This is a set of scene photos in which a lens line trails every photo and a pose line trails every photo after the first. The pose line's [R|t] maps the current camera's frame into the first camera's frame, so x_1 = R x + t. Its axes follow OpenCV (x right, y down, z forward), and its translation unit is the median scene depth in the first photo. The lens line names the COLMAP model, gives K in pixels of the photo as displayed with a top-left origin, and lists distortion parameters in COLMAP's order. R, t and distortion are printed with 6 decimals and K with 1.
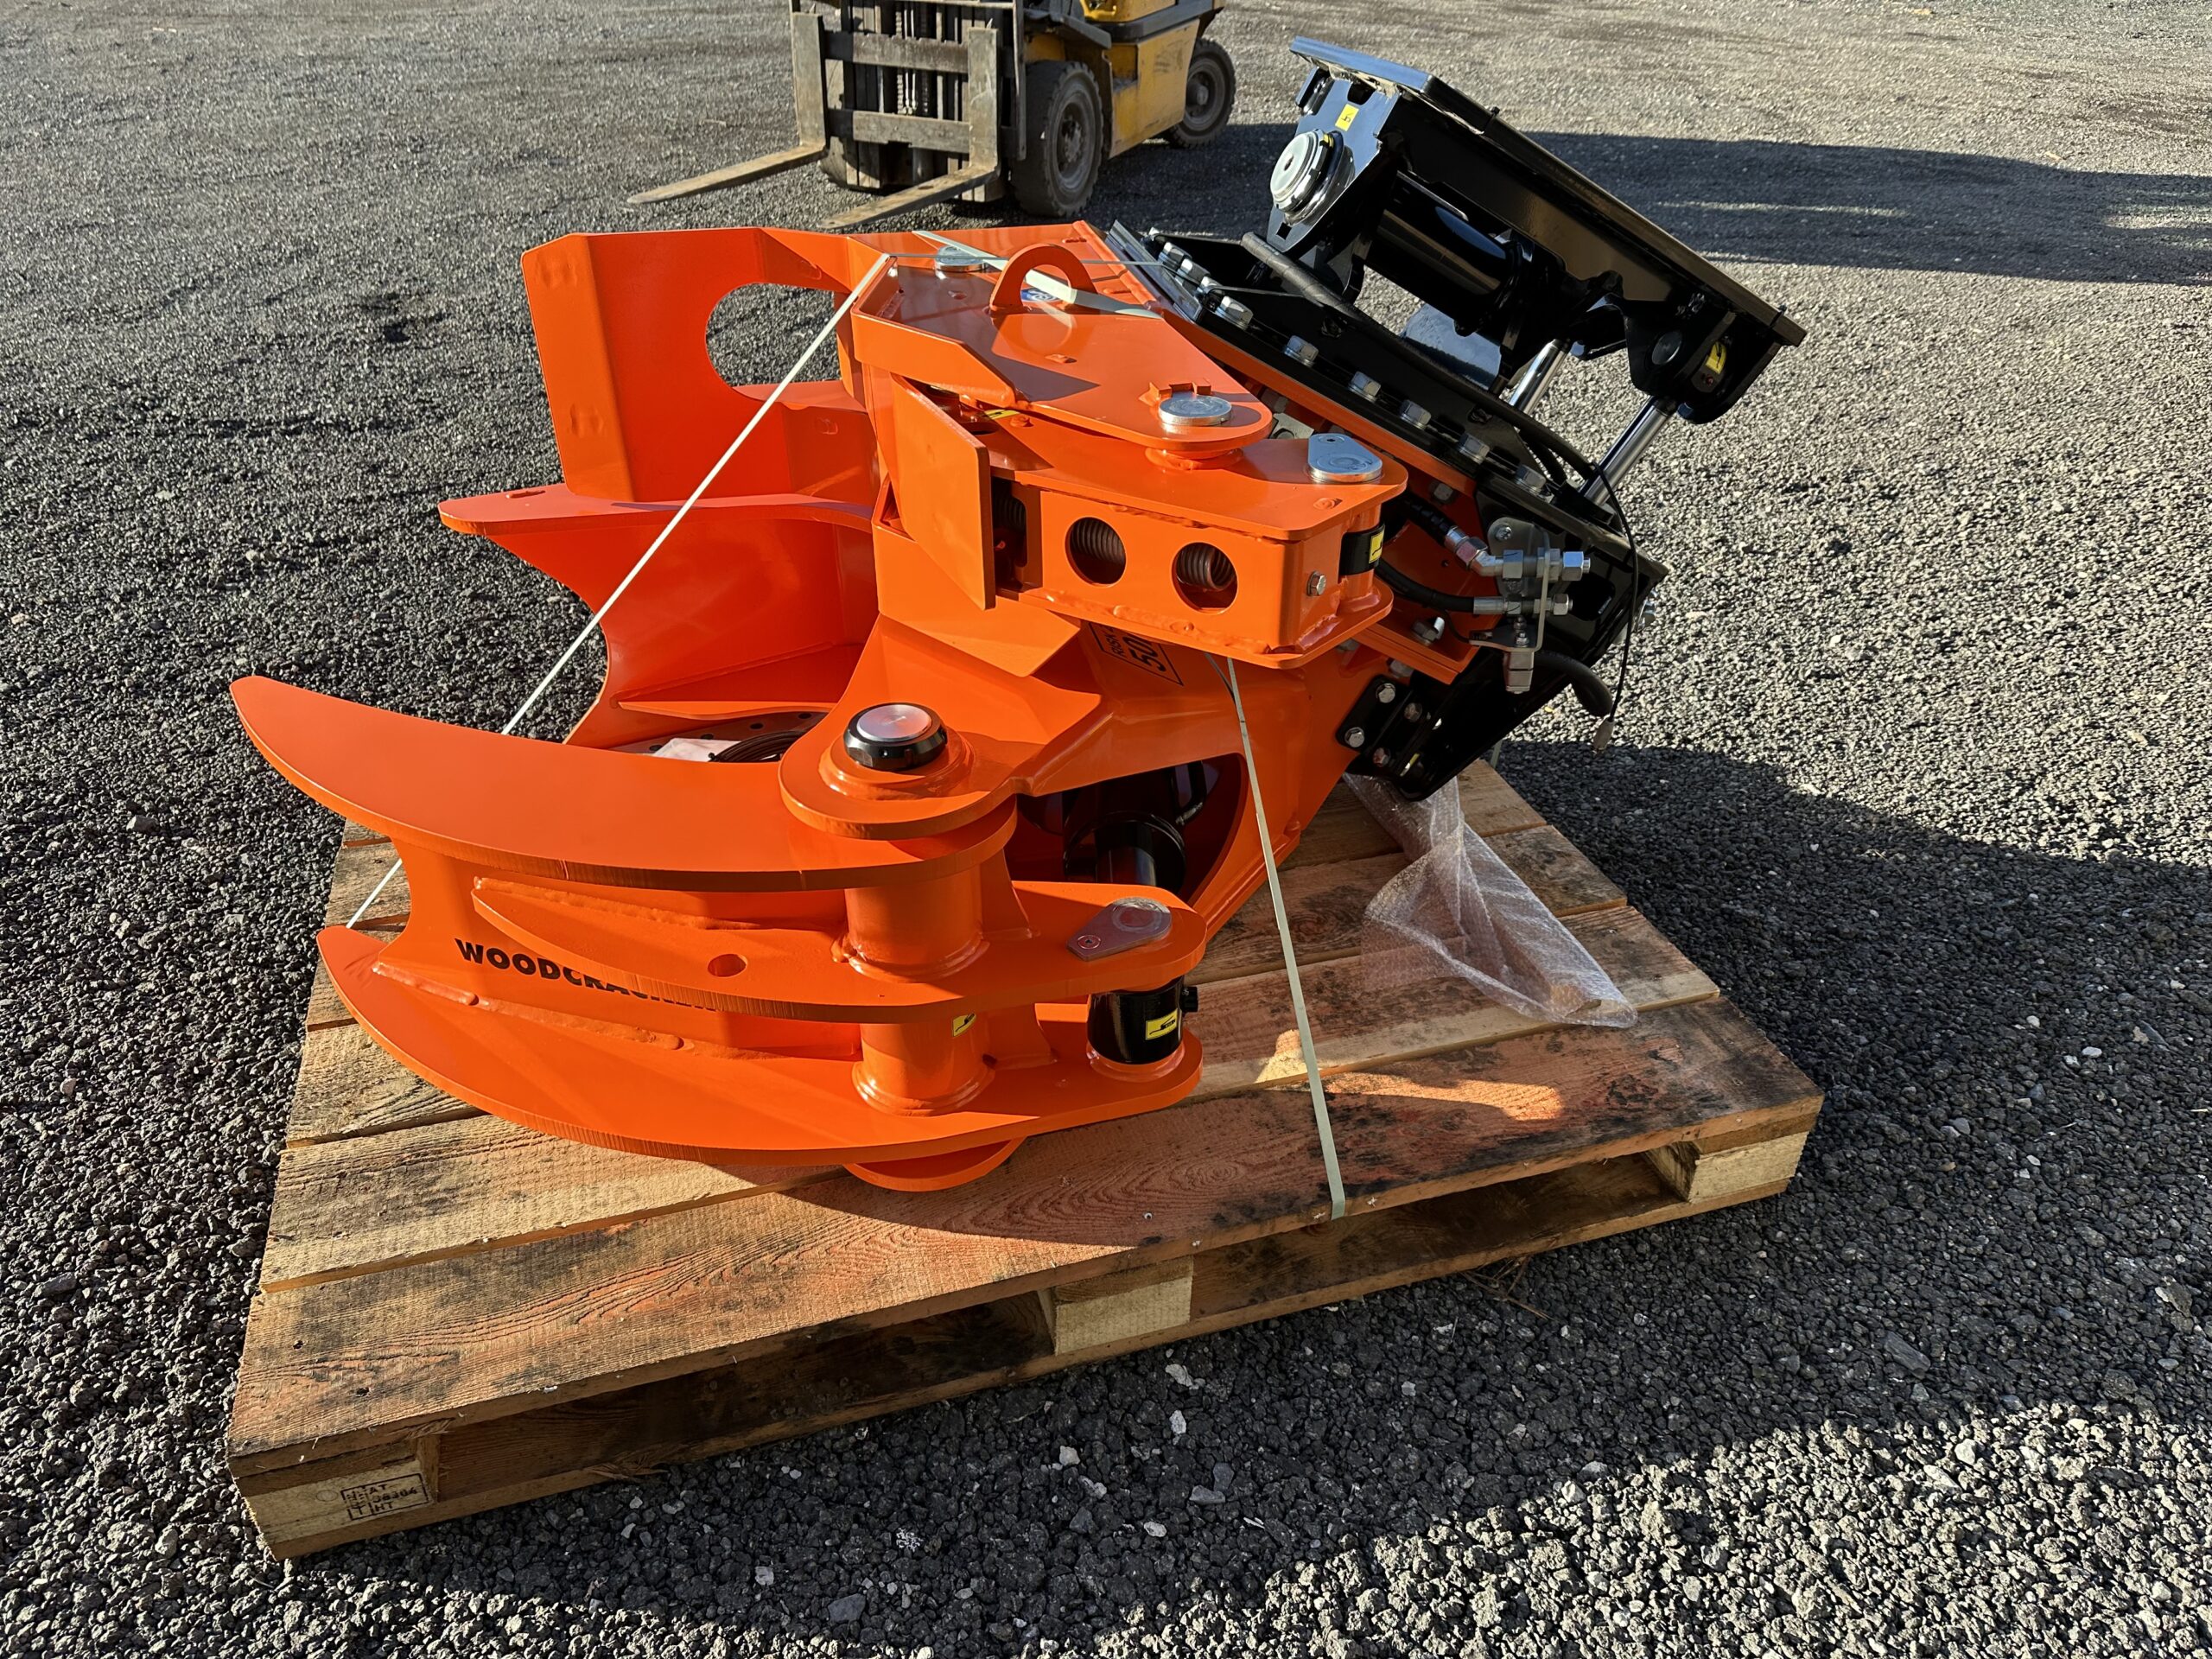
lens RADIAL K [[1548.3, 0, 1101.0], [0, 1548.3, 835.1], [0, 0, 1]] dist [0.011789, -0.018854]
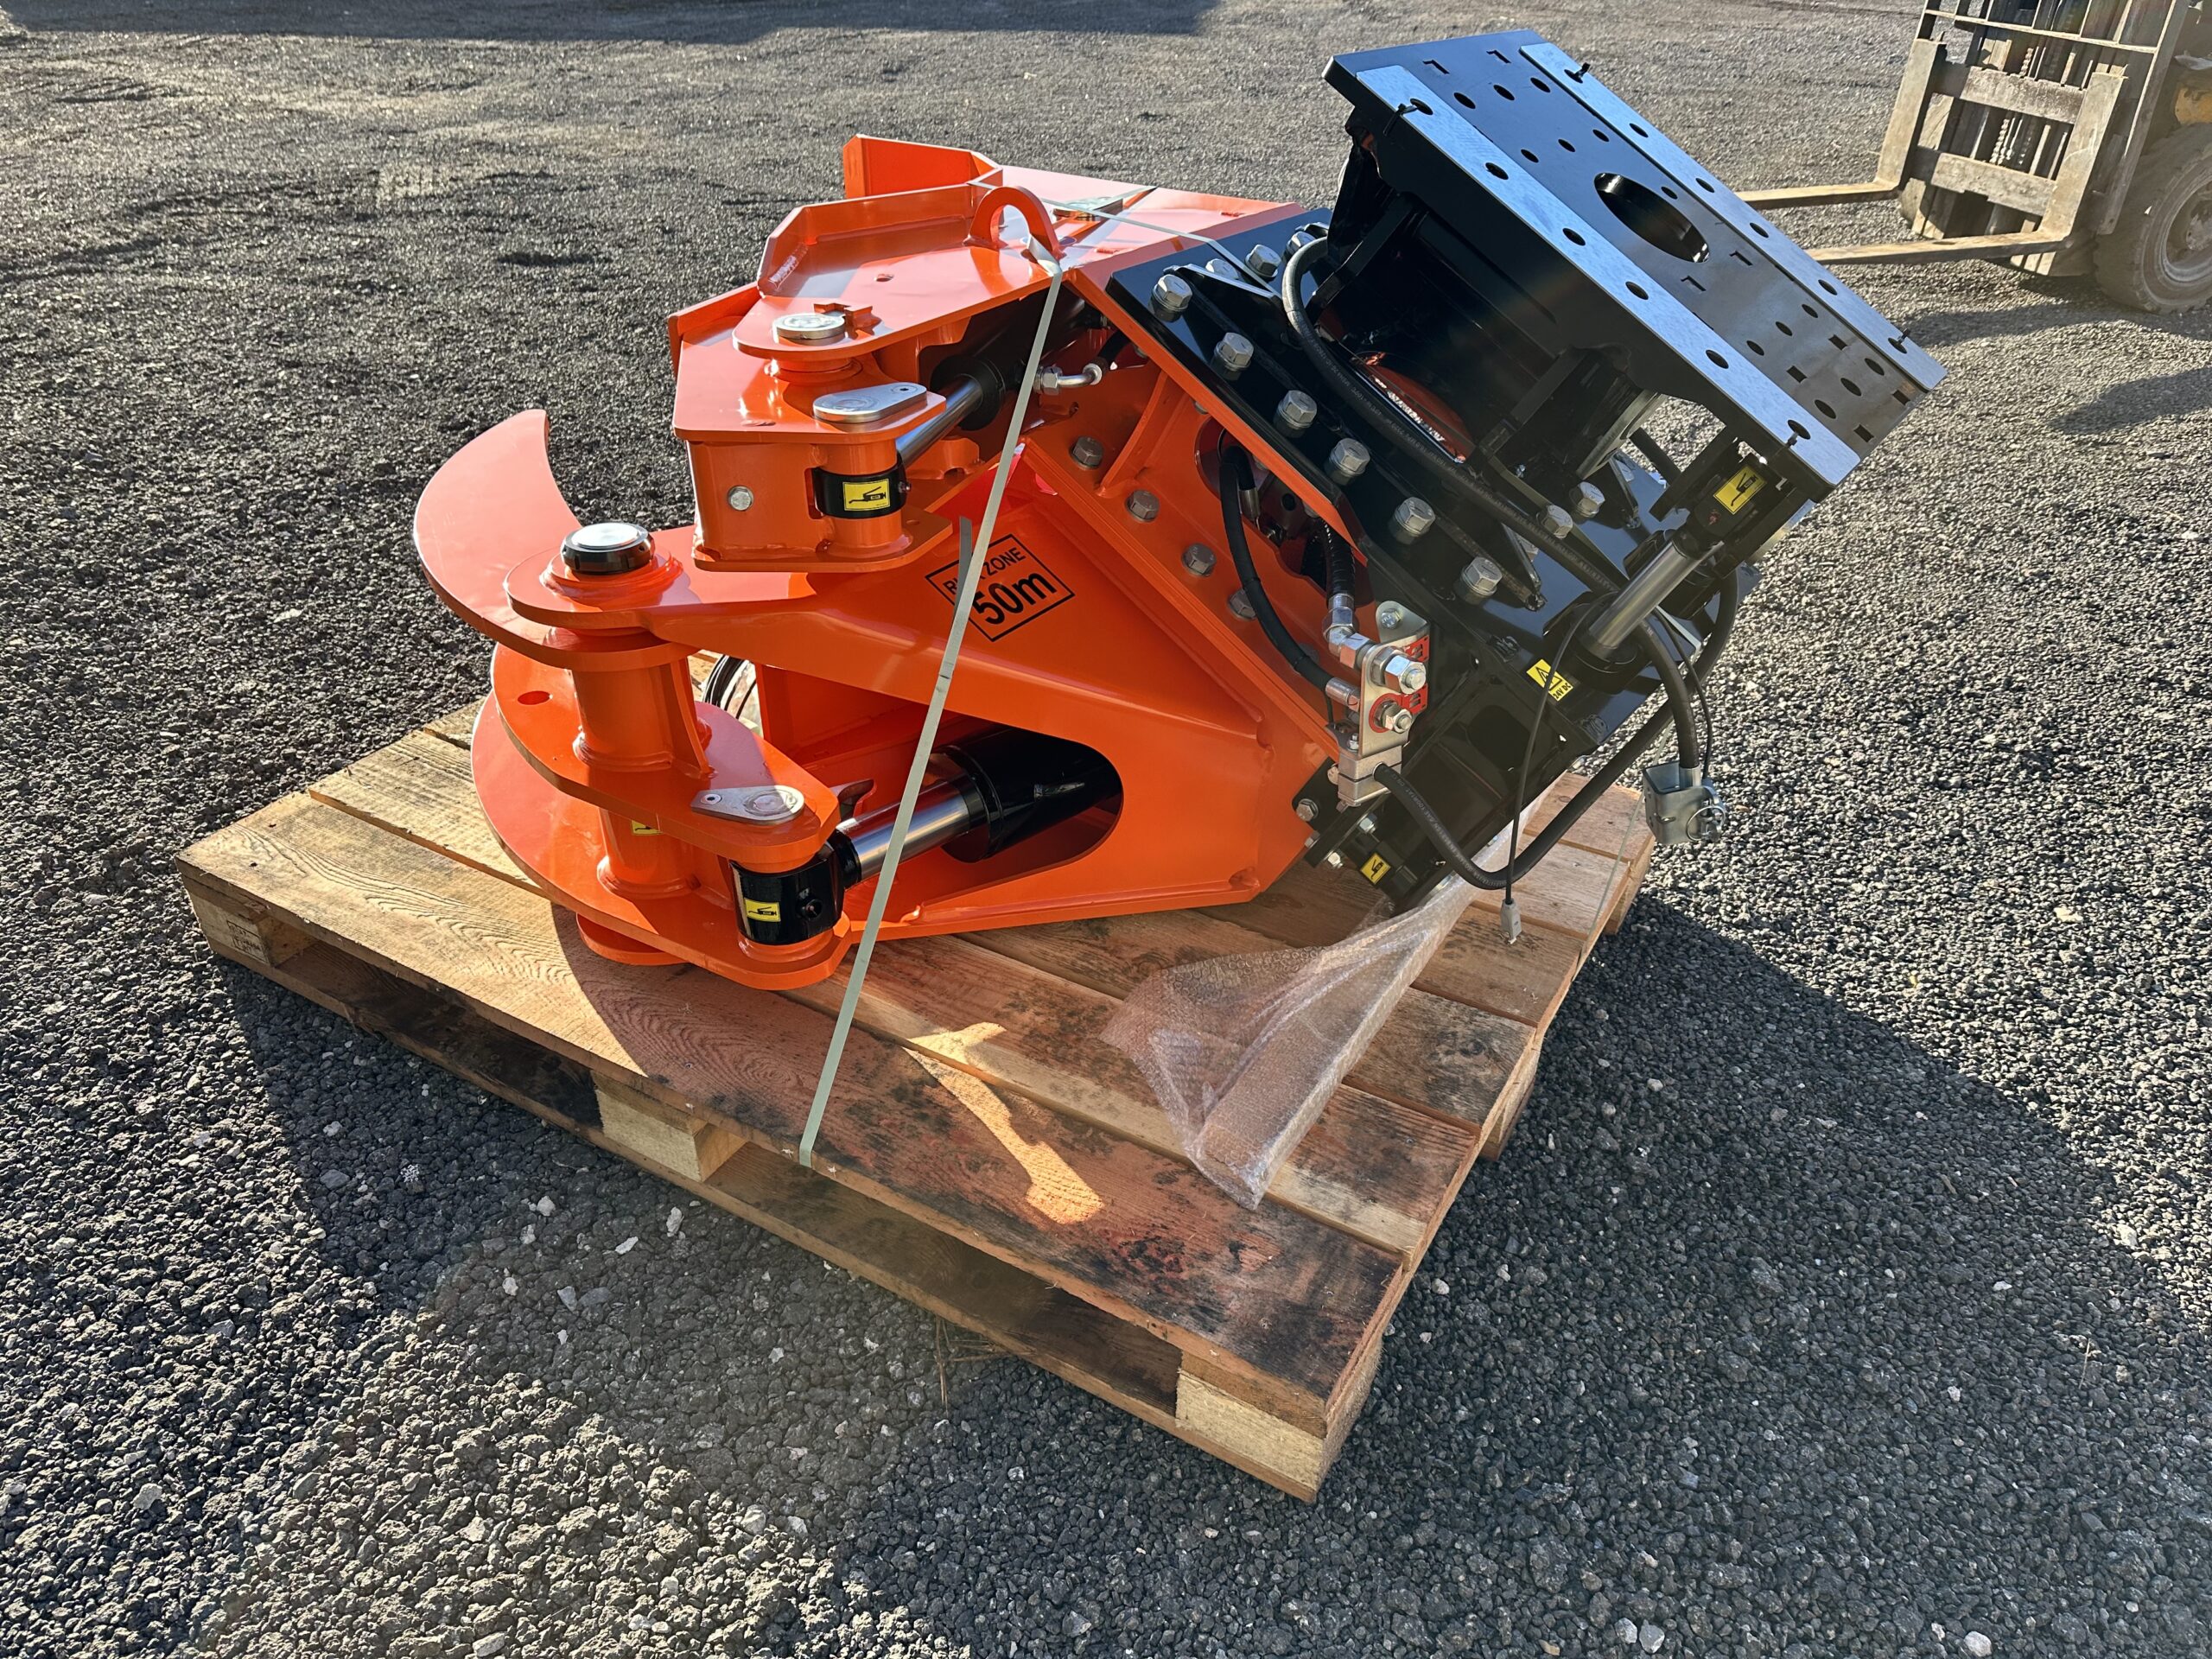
lens RADIAL K [[1548.3, 0, 1100.0], [0, 1548.3, 817.1], [0, 0, 1]] dist [0.011789, -0.018854]
pose [[0.681682, 0.391405, -0.618151, 0.750235], [-0.403918, 0.905782, 0.128097, -0.147716], [0.610048, 0.162361, 0.775551, 0.284335]]
